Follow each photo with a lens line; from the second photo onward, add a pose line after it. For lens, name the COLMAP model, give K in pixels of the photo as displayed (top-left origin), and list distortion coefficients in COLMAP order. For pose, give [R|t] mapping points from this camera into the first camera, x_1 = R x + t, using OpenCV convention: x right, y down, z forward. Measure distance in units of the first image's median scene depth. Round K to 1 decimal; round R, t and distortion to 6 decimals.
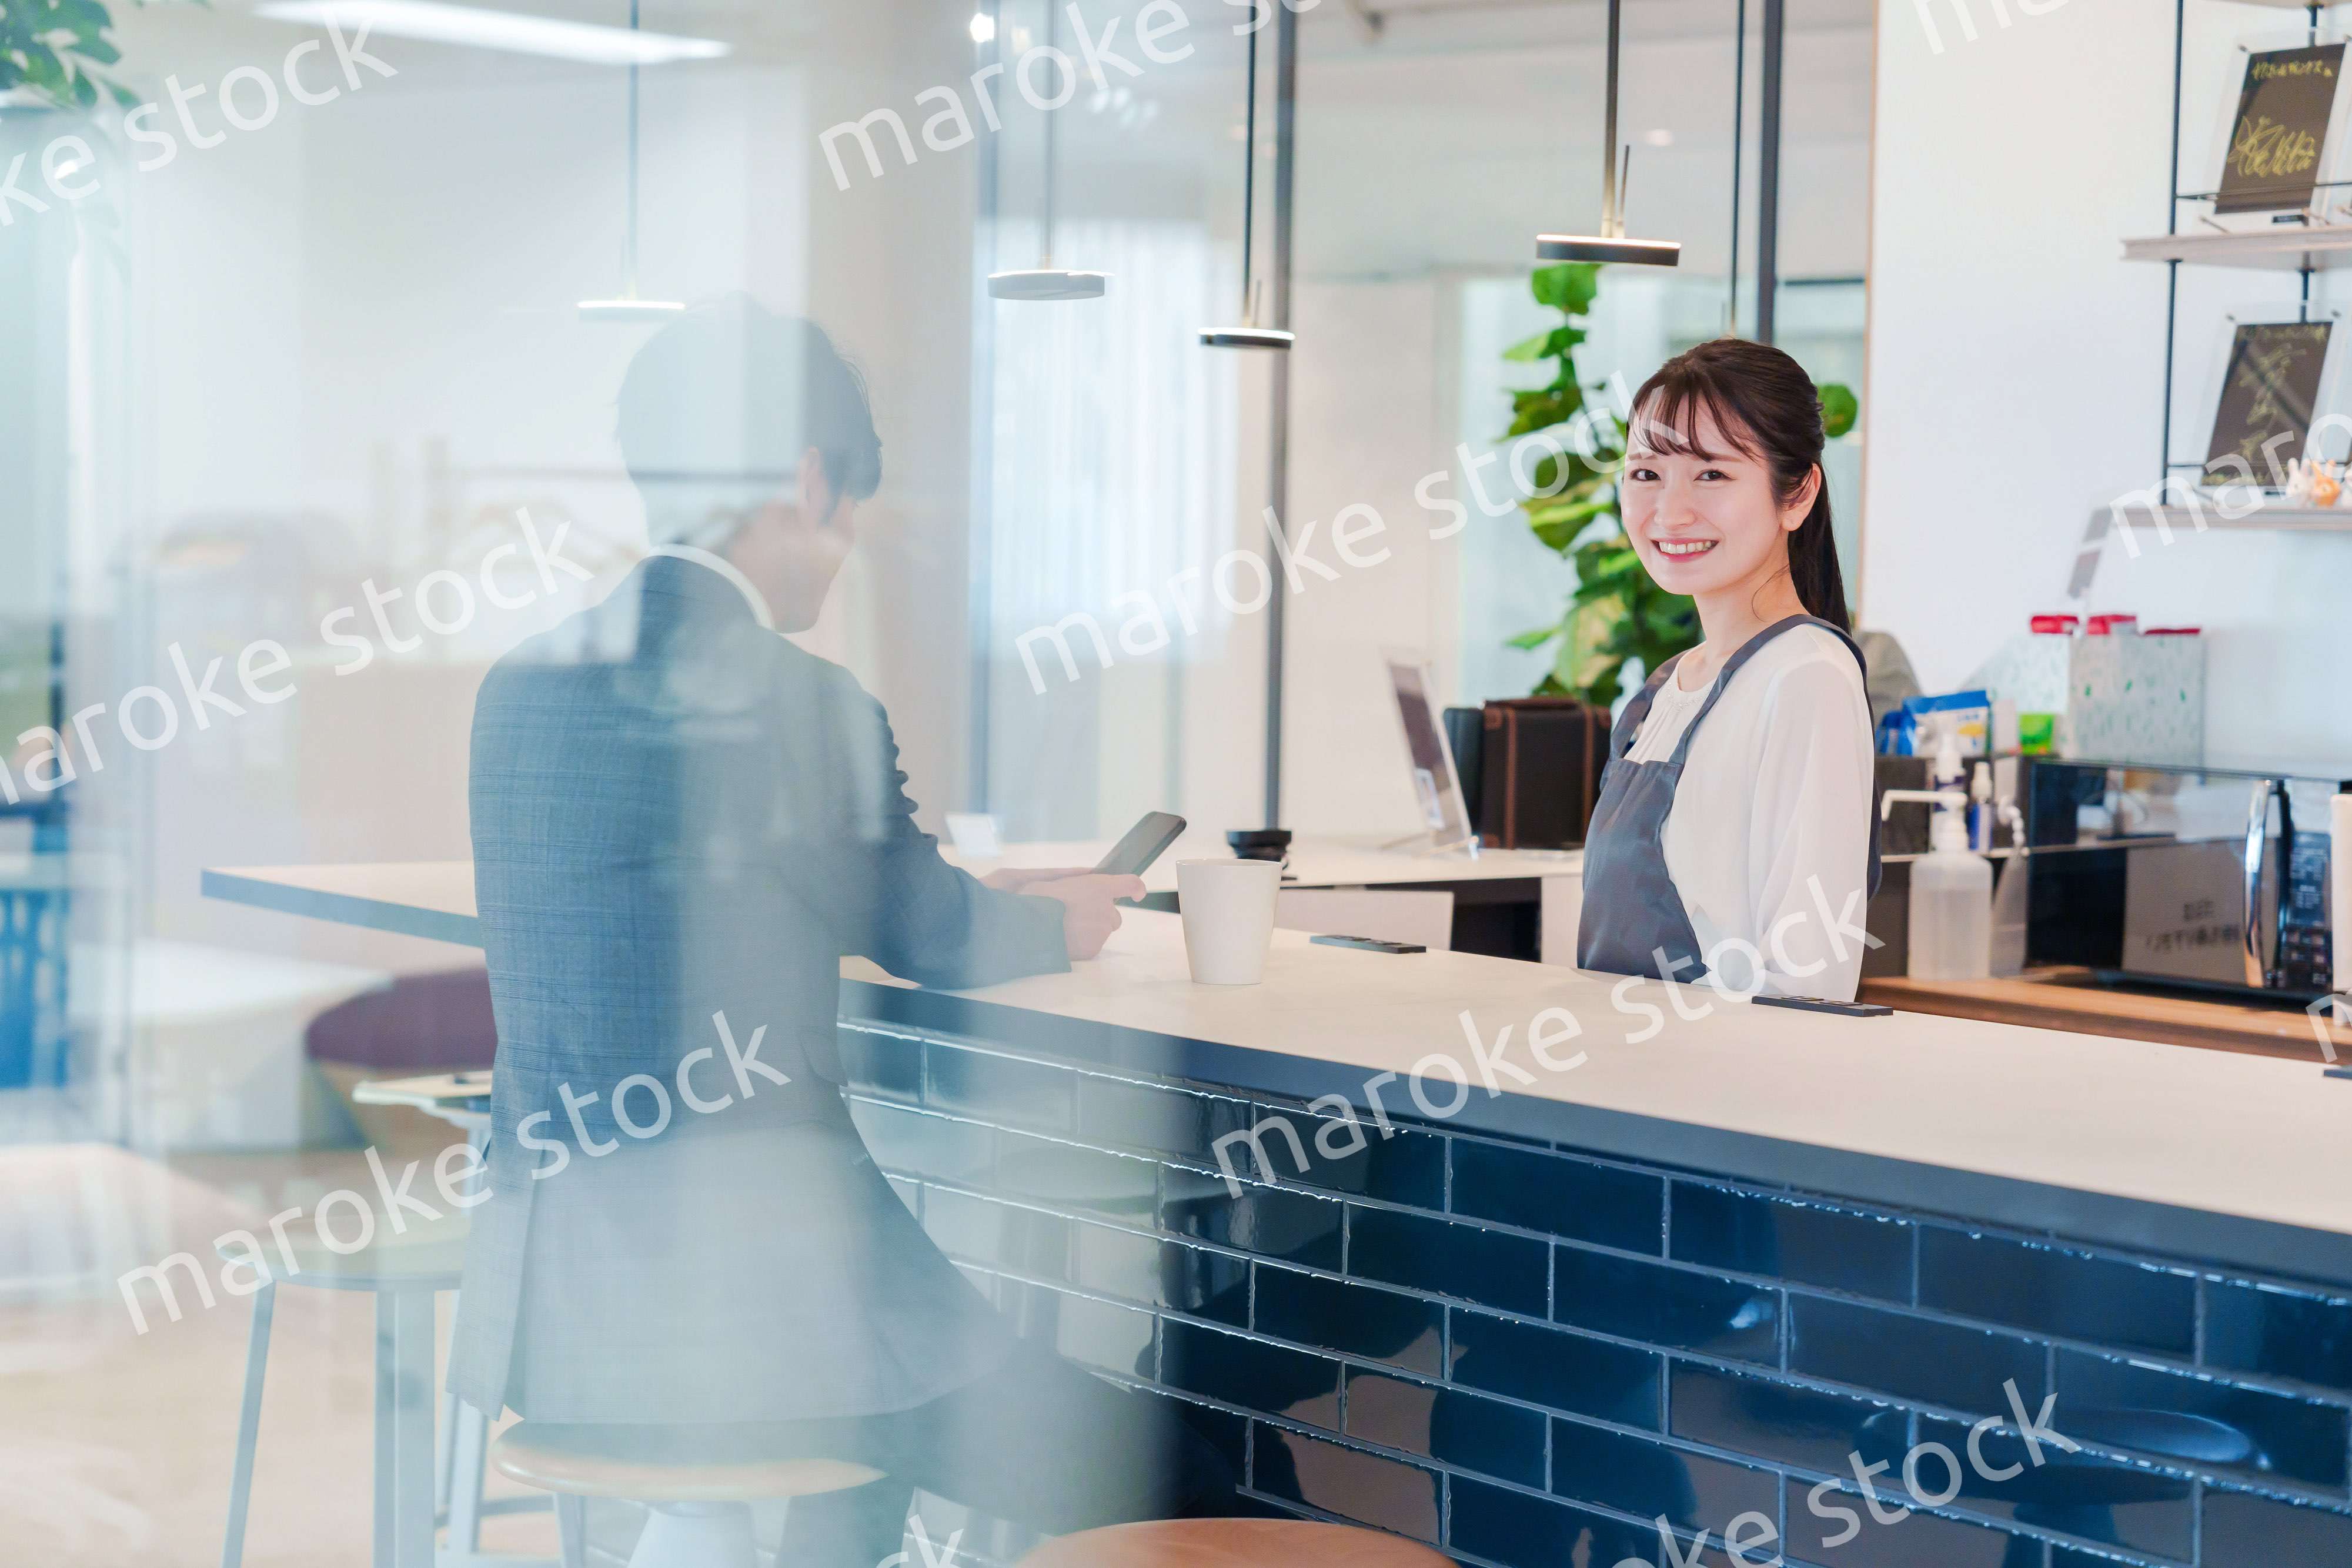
lens RADIAL K [[4818.0, 0, 1166.2], [0, 4818.0, 817.7], [0, 0, 1]] dist [0.025564, -0.053076]
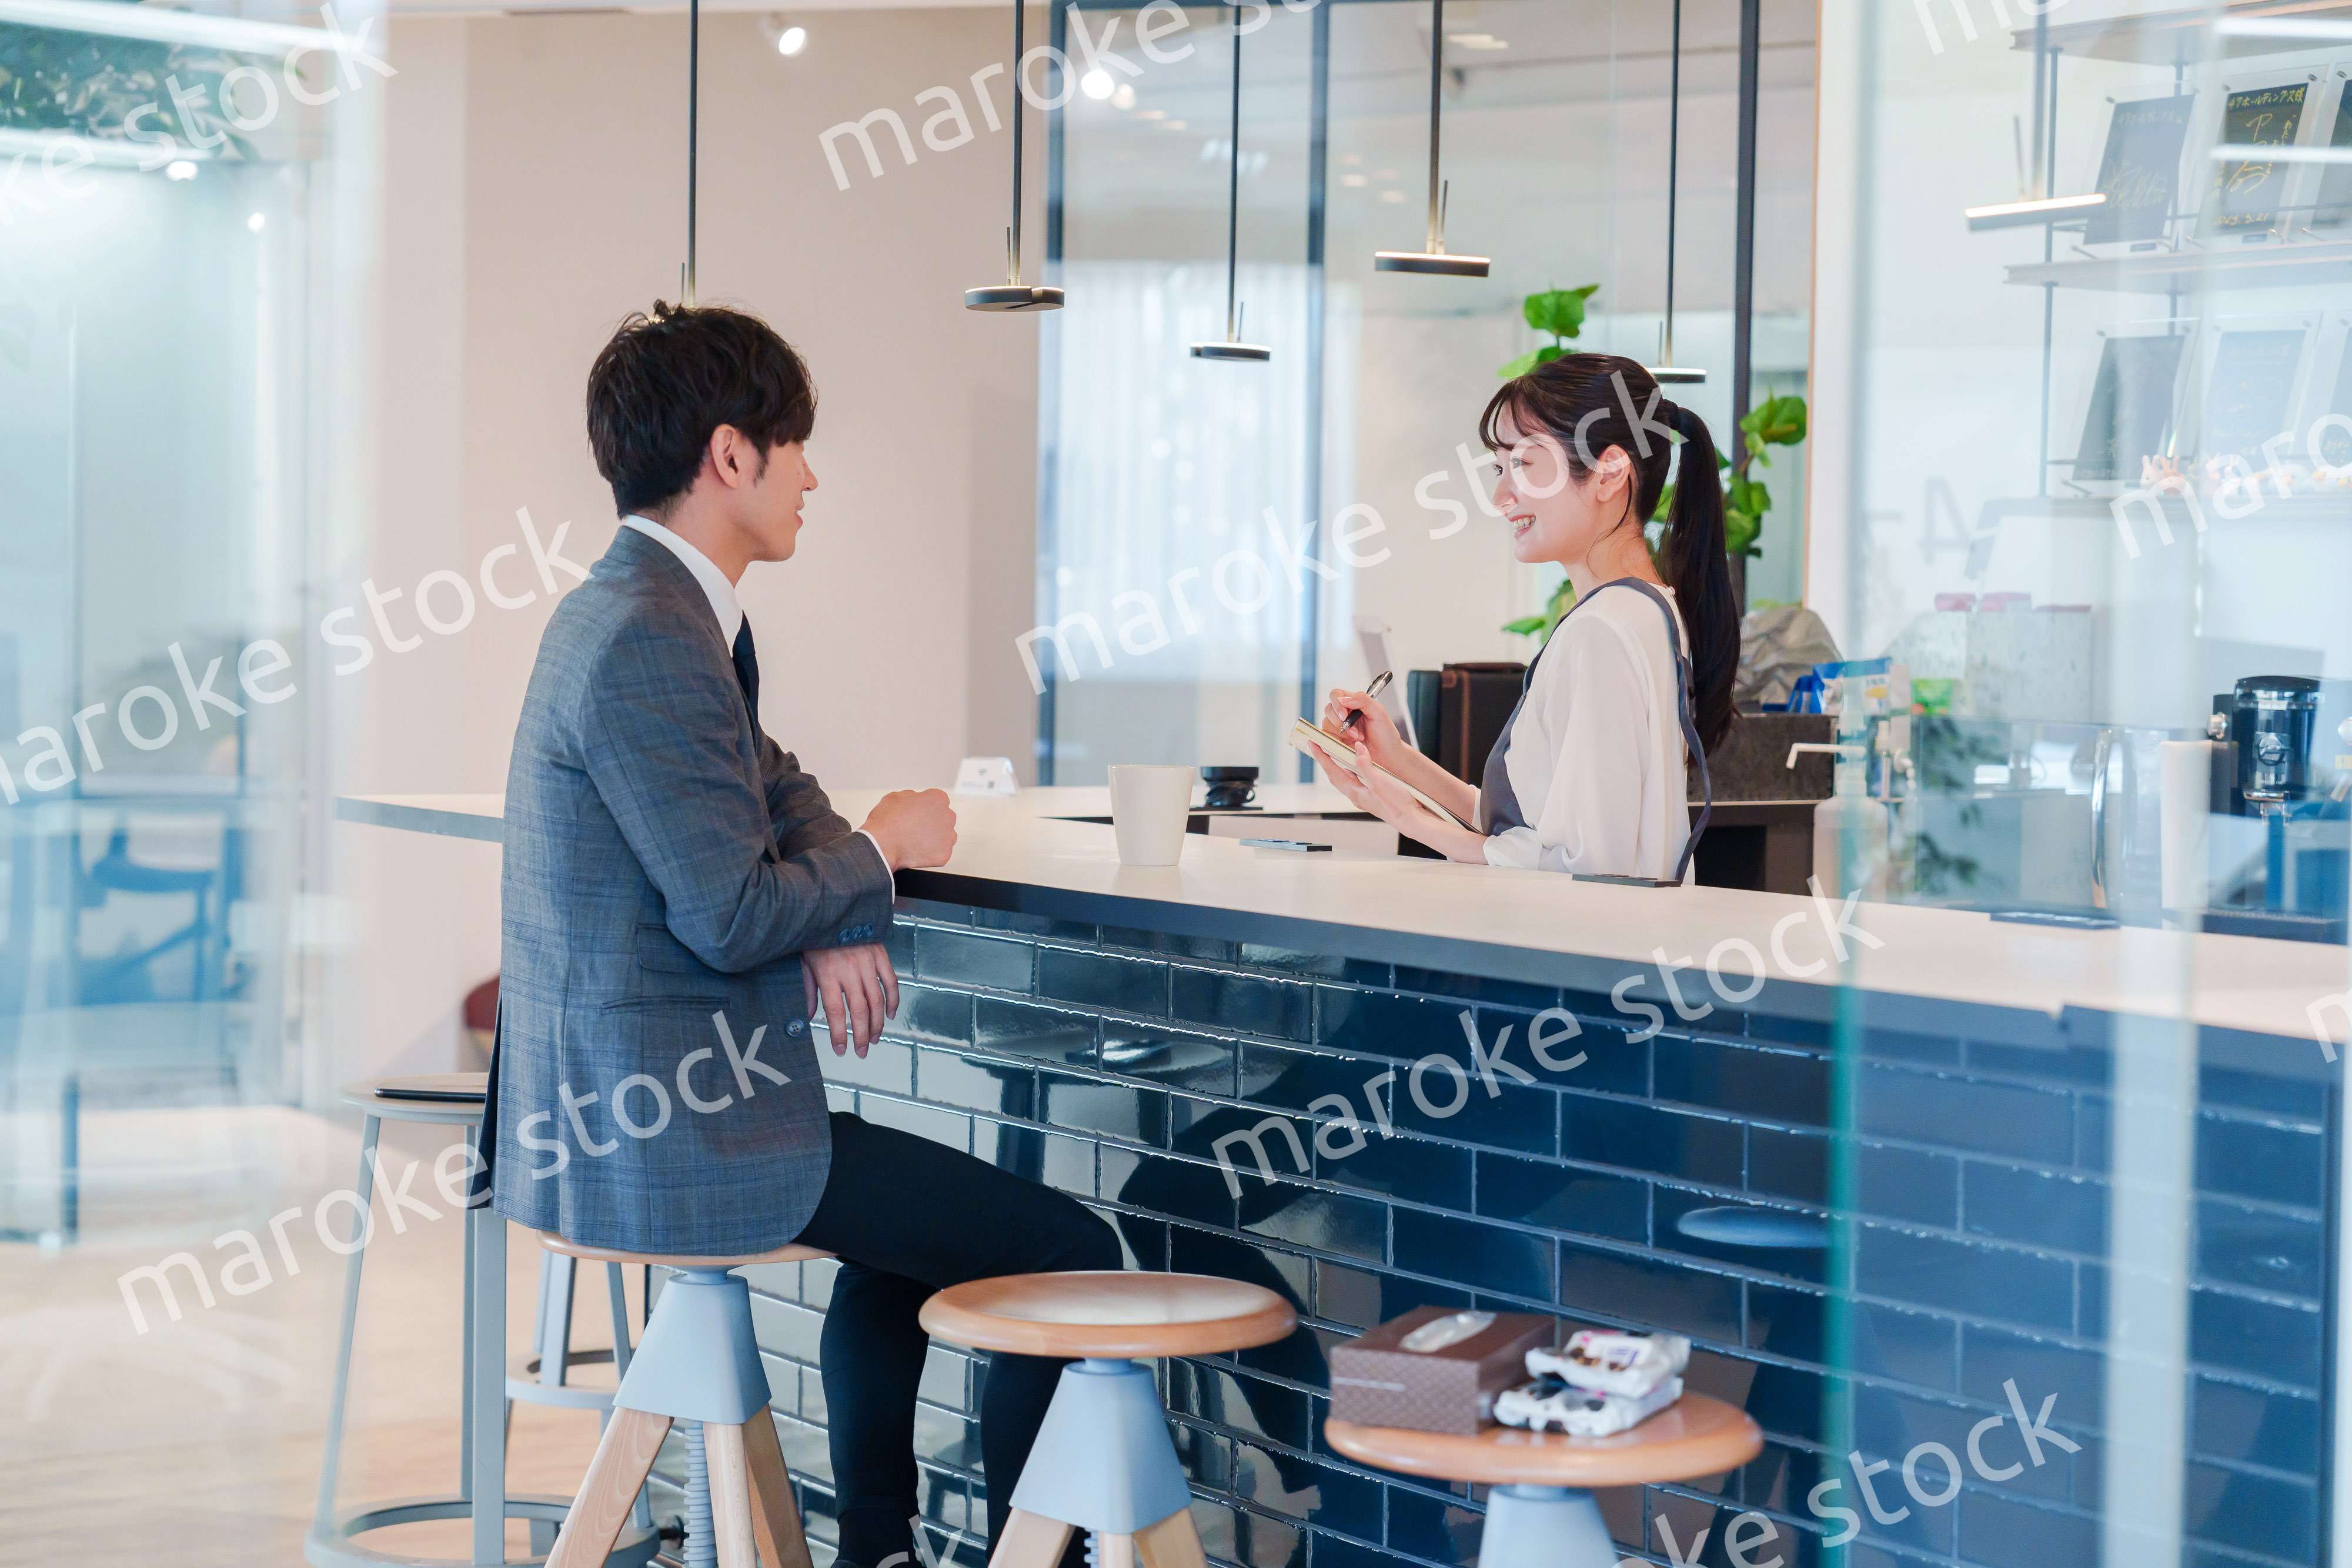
lens RADIAL K [[4802.6, 0, 1094.8], [0, 4802.6, 663.9], [0, 0, 1]] dist [0.072306, -0.282268]
pose [[0.998495, 0.002358, -0.054798, 0.045237], [-0.004648, 0.999119, -0.041712, 0.023763], [0.054652, 0.041904, 0.997626, -0.151564]]
